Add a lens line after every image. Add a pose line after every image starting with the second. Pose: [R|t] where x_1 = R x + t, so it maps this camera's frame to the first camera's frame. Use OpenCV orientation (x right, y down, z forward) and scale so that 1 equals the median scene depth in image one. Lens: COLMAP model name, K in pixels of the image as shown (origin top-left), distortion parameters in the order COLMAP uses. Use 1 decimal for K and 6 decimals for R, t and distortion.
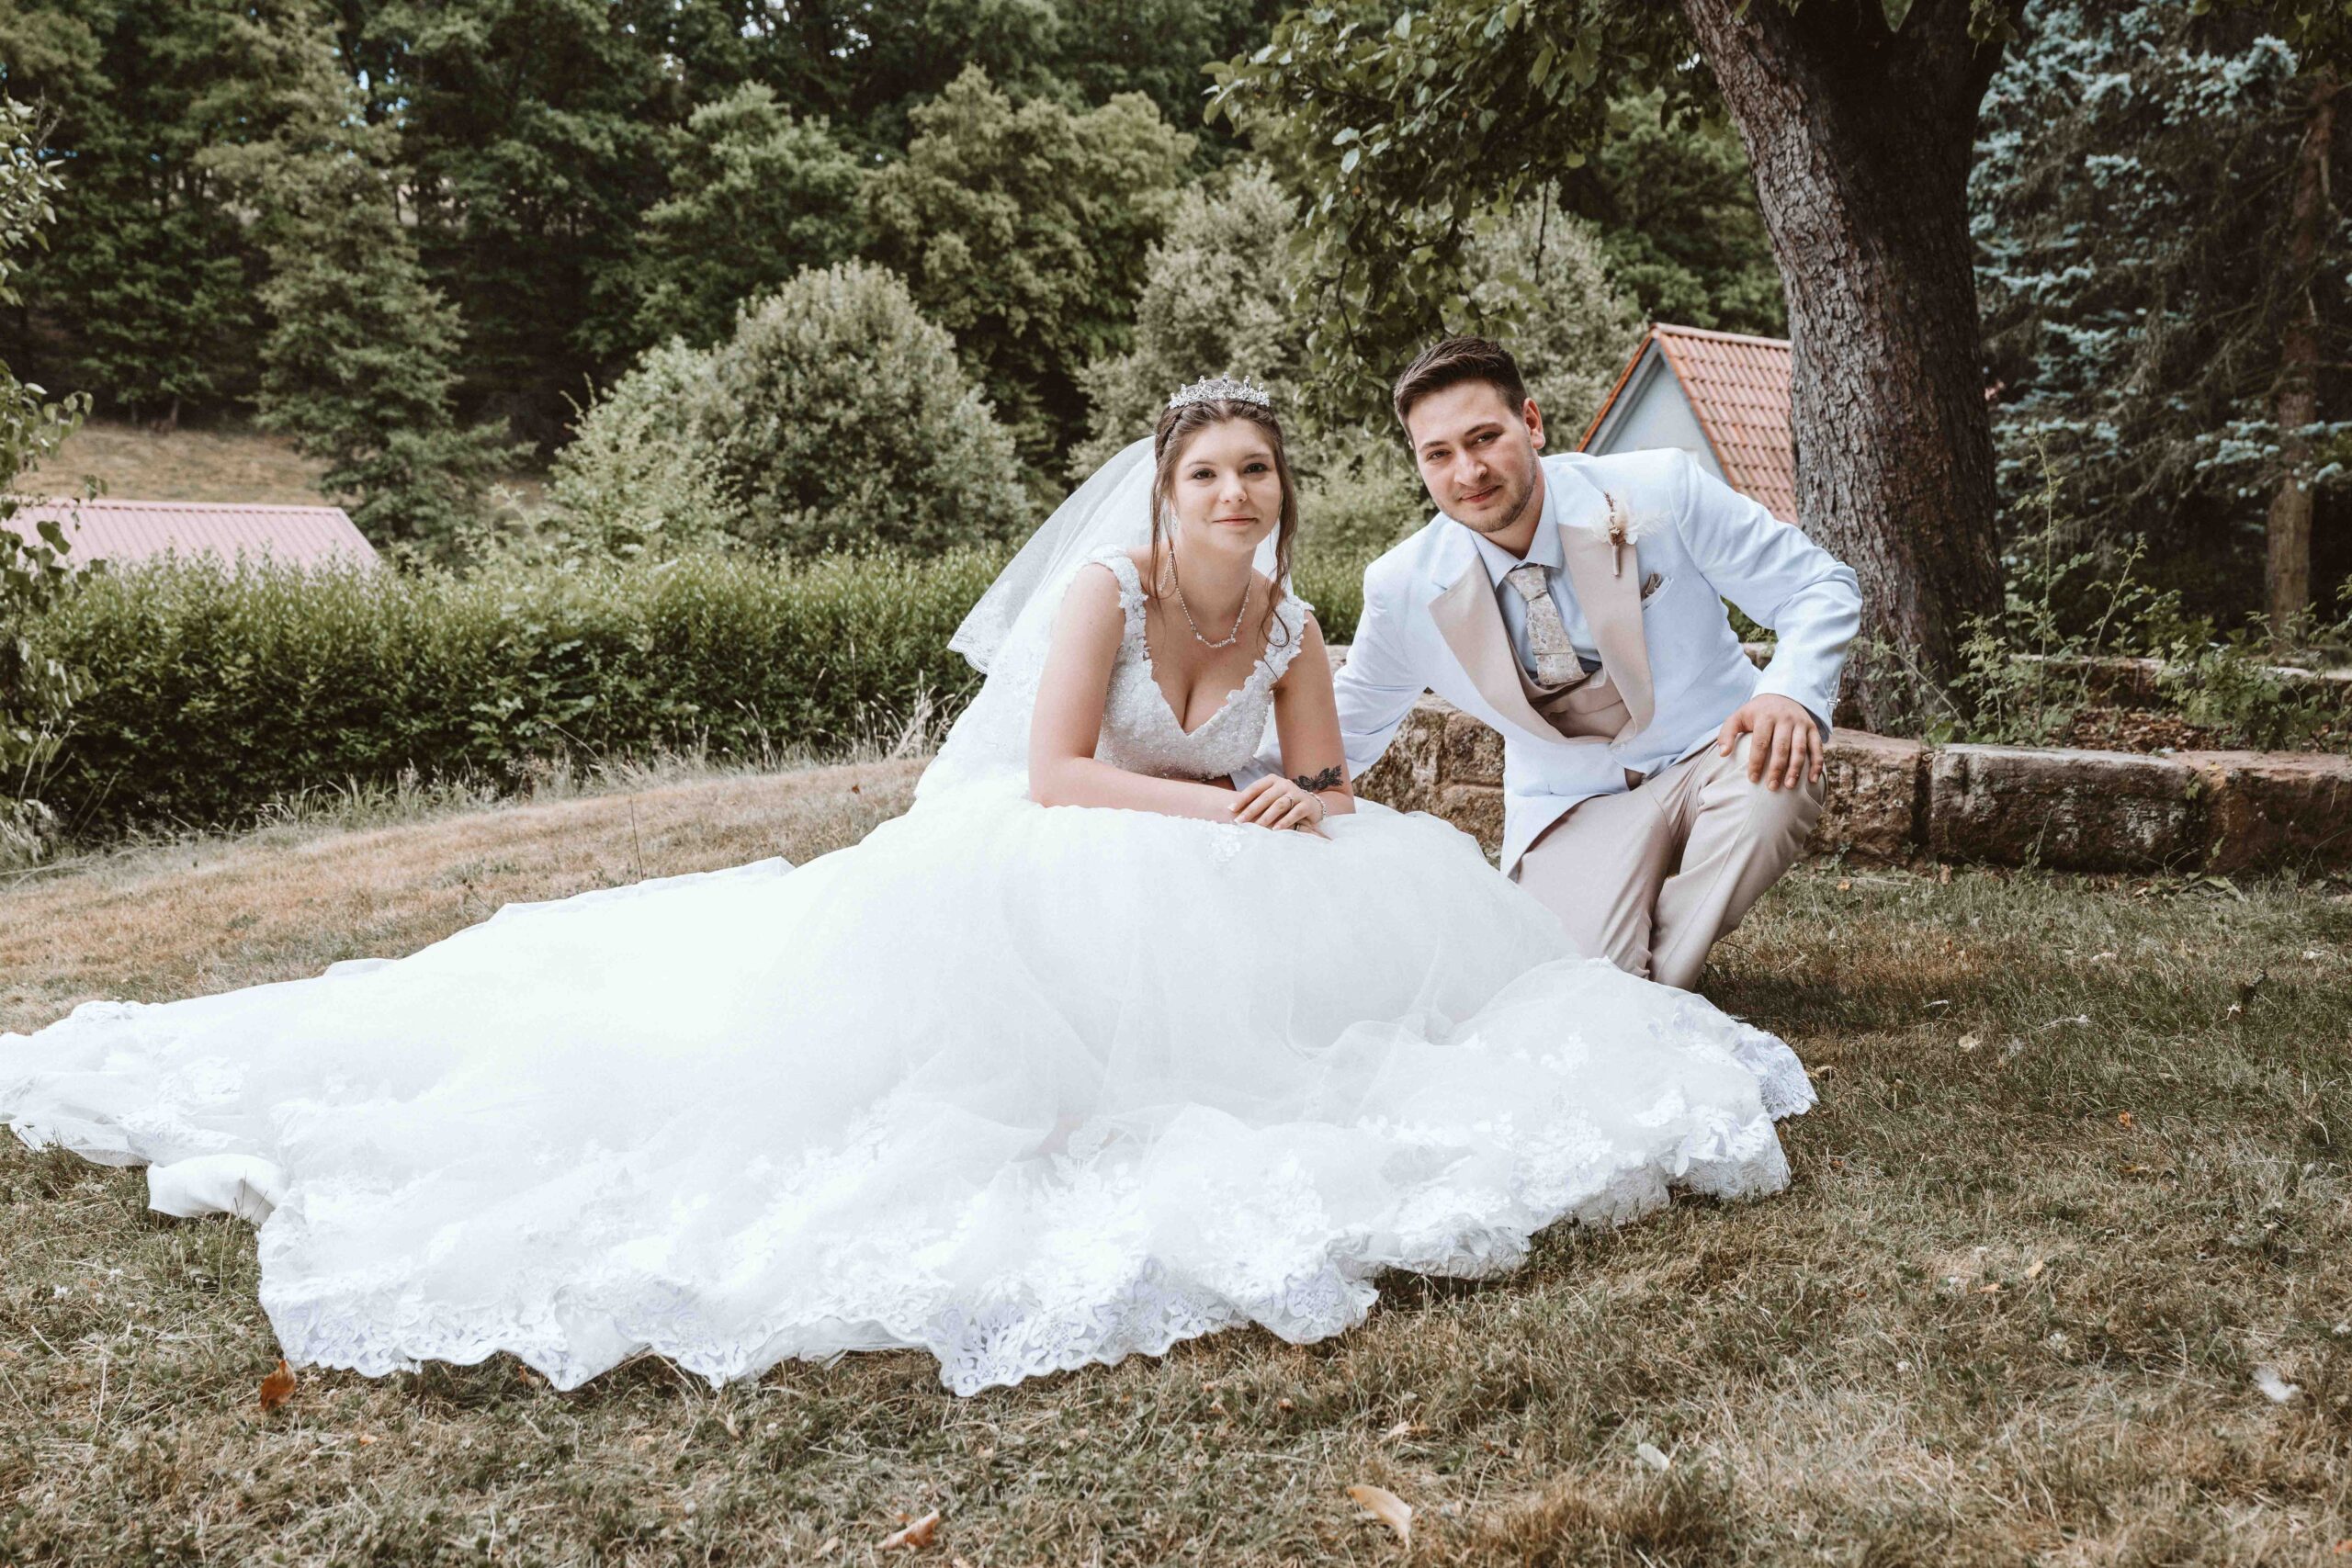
lens RADIAL K [[2041.2, 0, 1231.8], [0, 2041.2, 760.0], [0, 0, 1]] dist [0.033487, -0.042327]
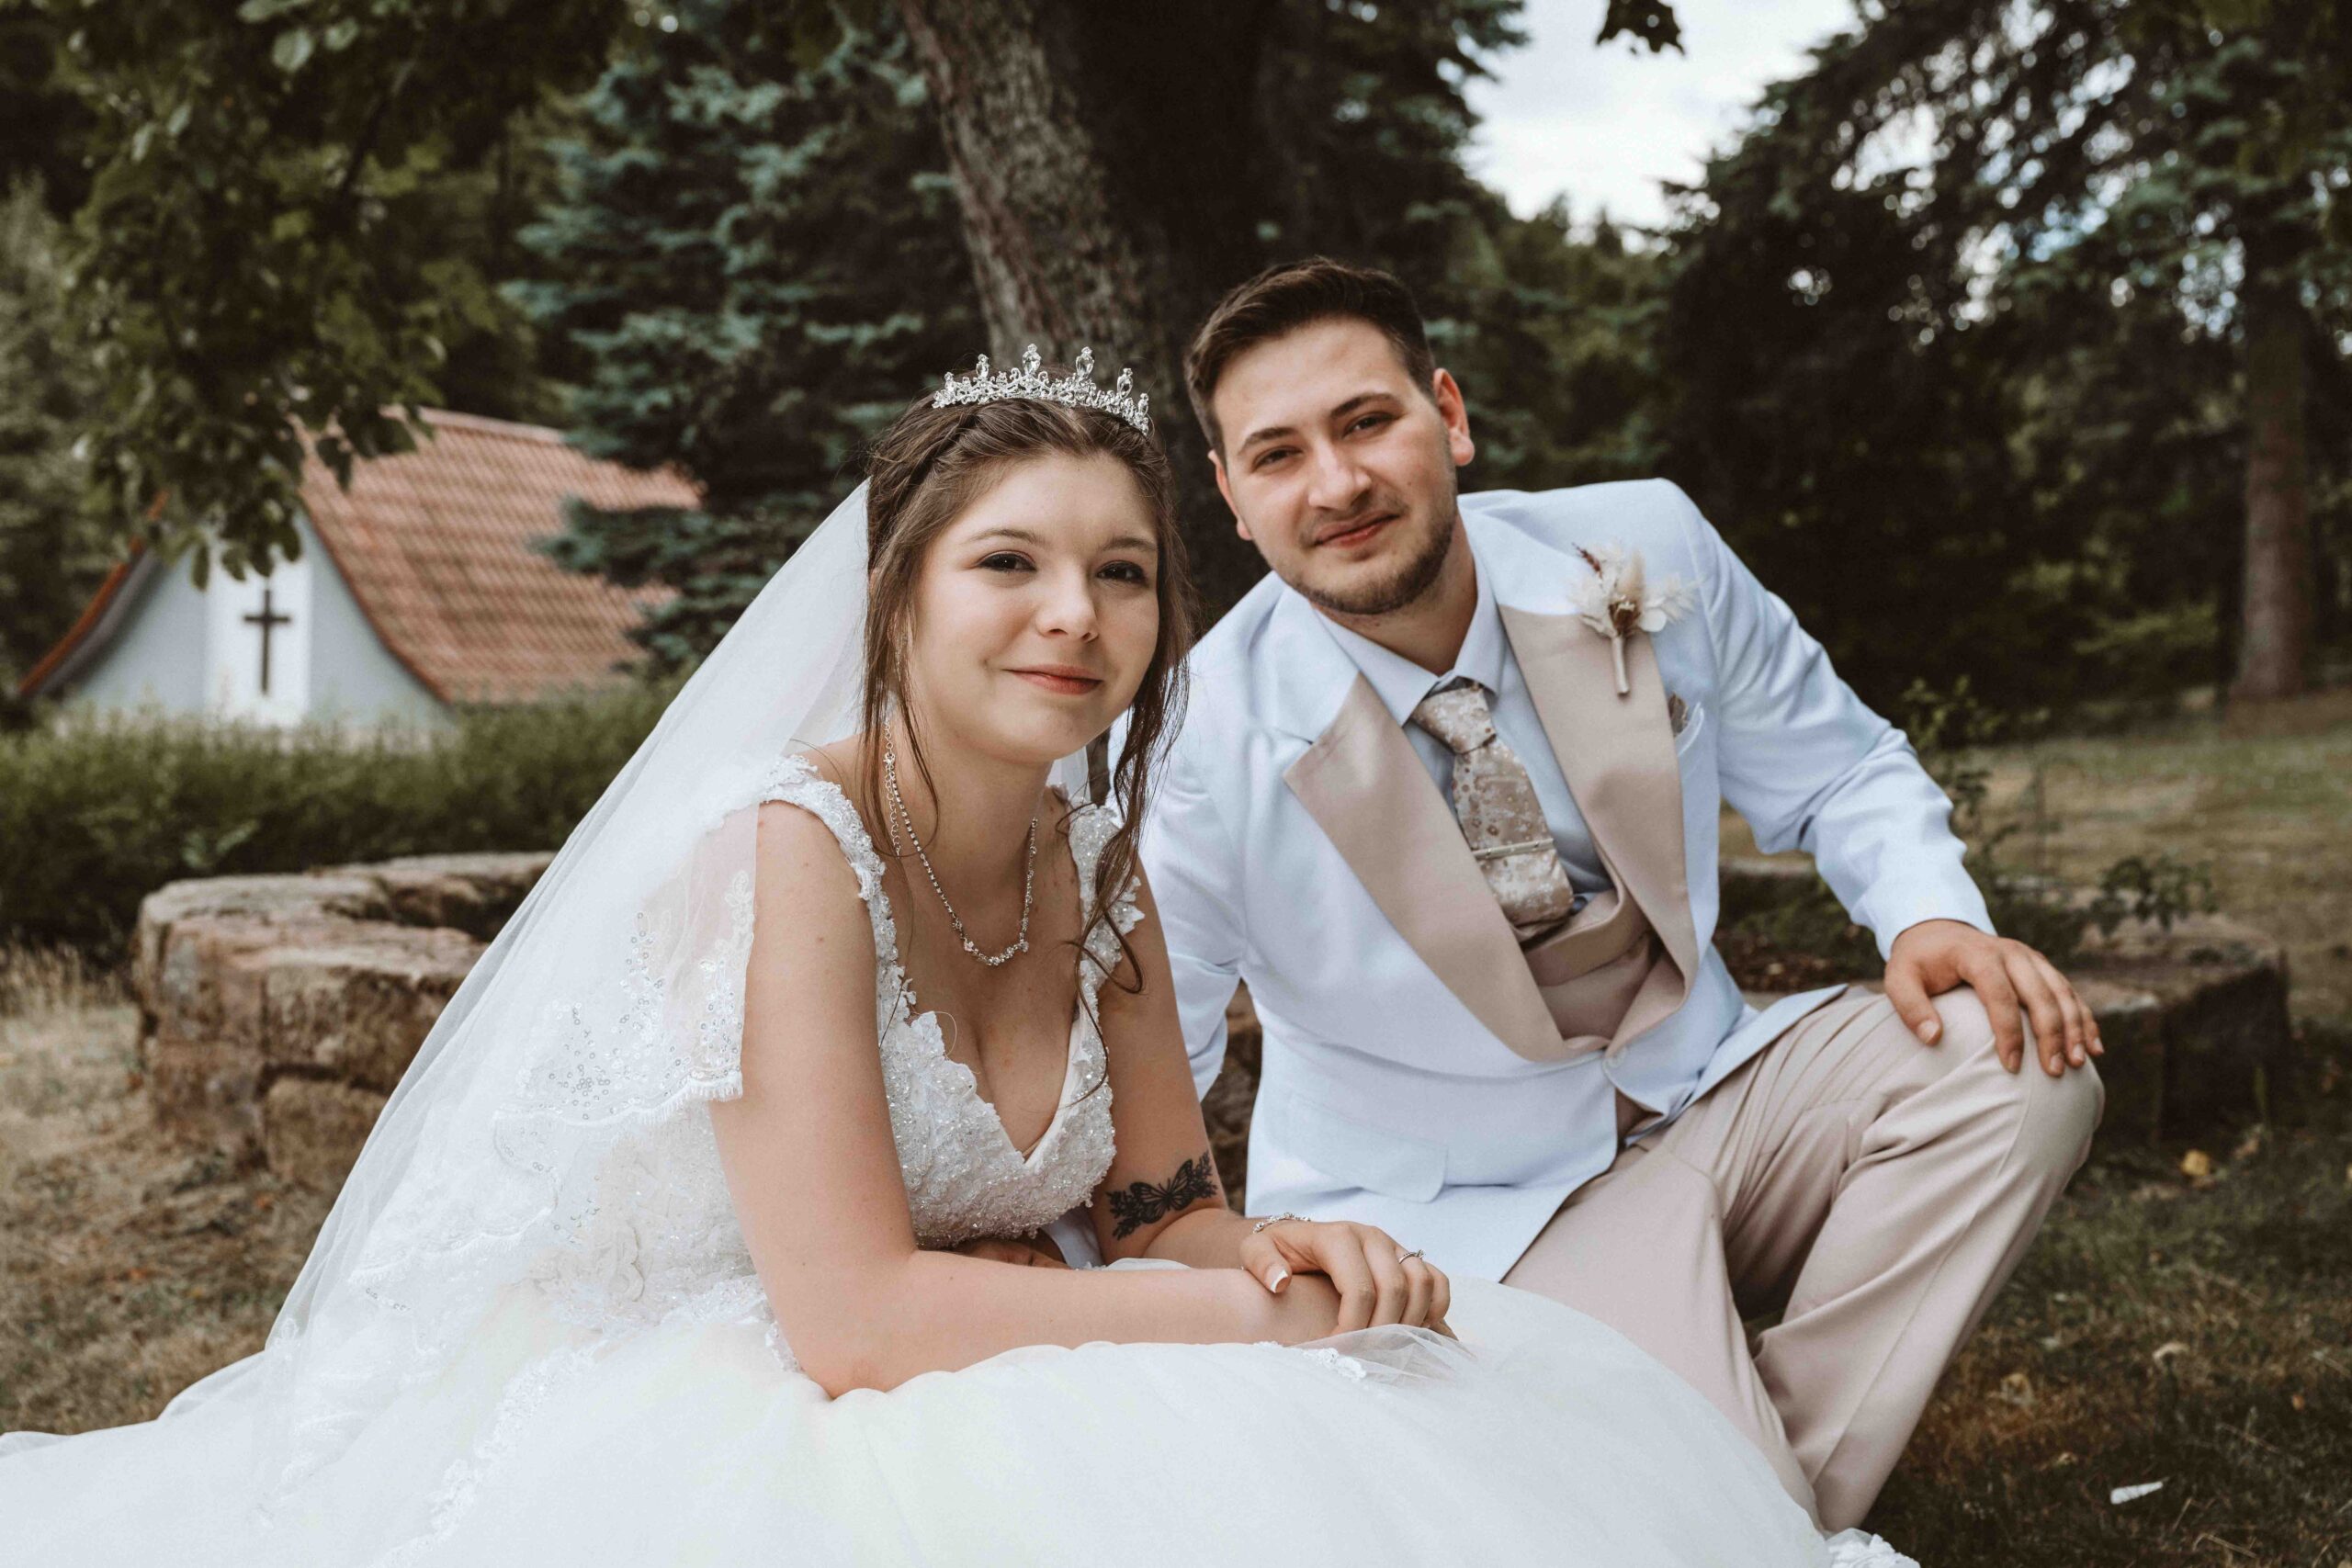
lens RADIAL K [[2798.3, 0, 1181.0], [0, 2798.3, 794.2], [0, 0, 1]] dist [-0.017784, 0.000000]
pose [[0.855504, -0.046537, 0.515701, -0.109186], [0.080544, 0.995790, -0.043755, -0.022501], [-0.511494, 0.078969, 0.855651, 0.173061]]
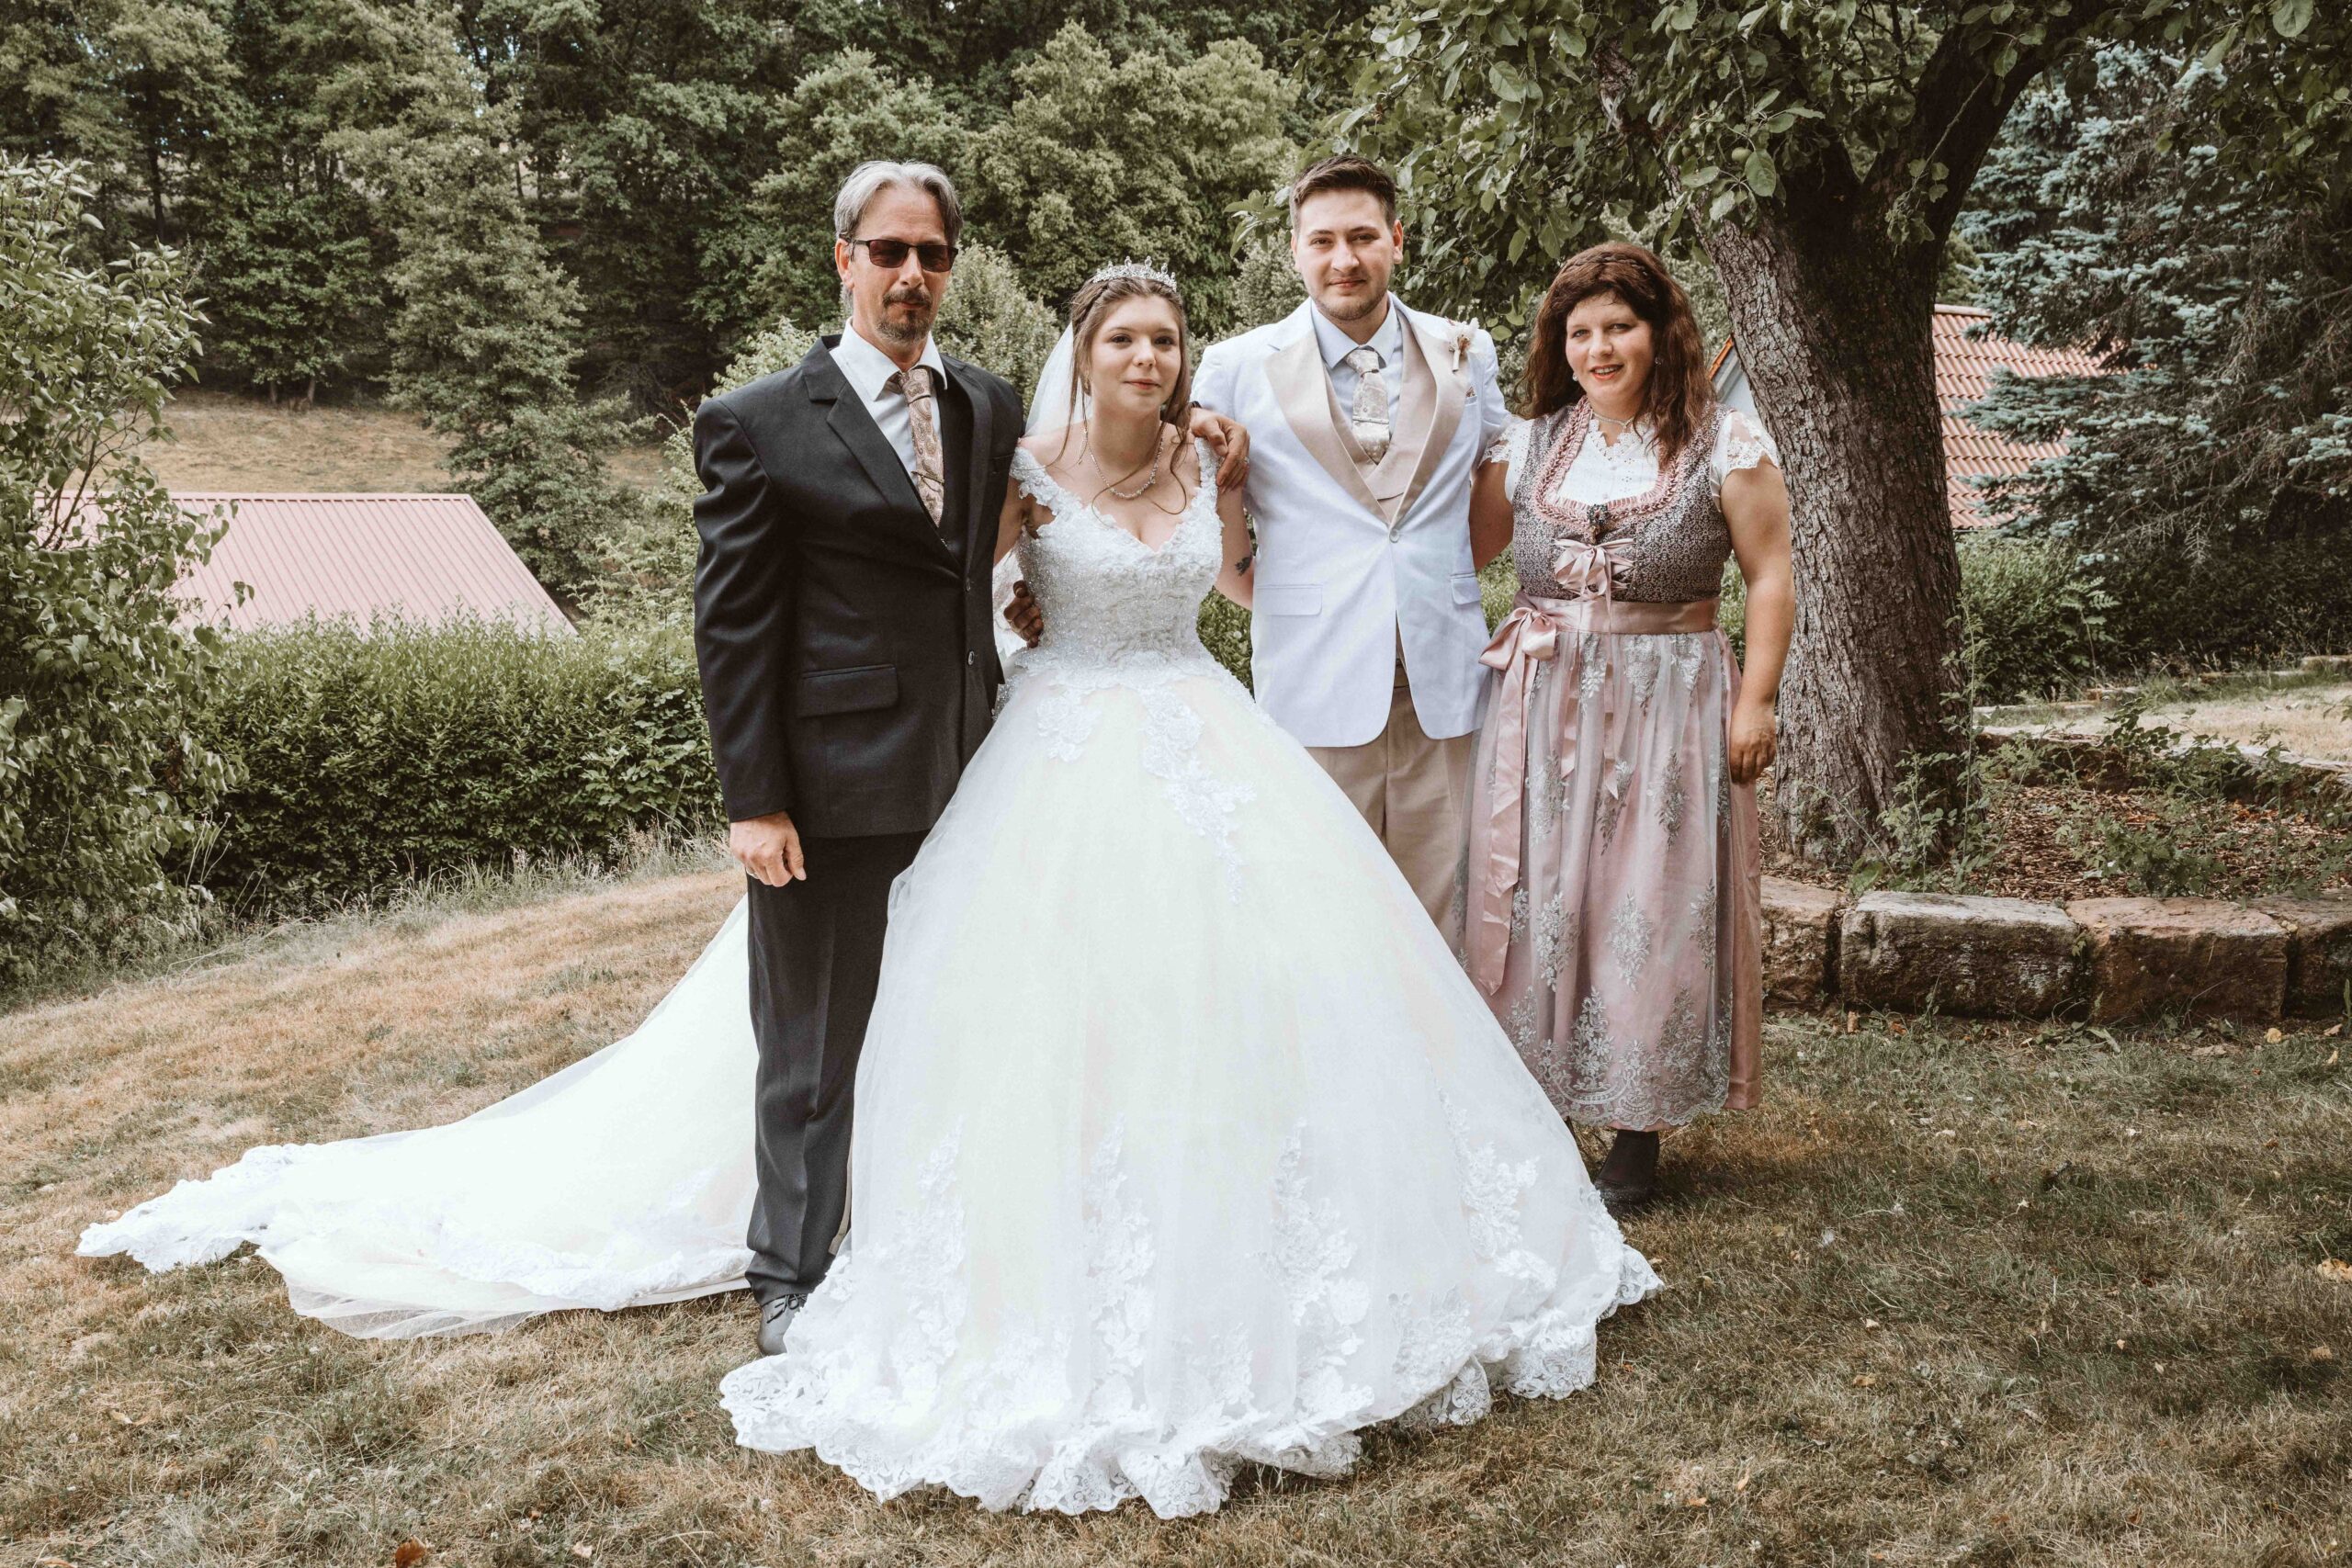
lens RADIAL K [[2053.7, 0, 1186.1], [0, 2053.7, 774.5], [0, 0, 1]] dist [0.016729, 0.007989]
pose [[0.996974, -0.009570, -0.077143, 0.039527], [0.011684, 0.999567, 0.026998, -0.059797], [0.076851, -0.027817, 0.996654, -0.074427]]
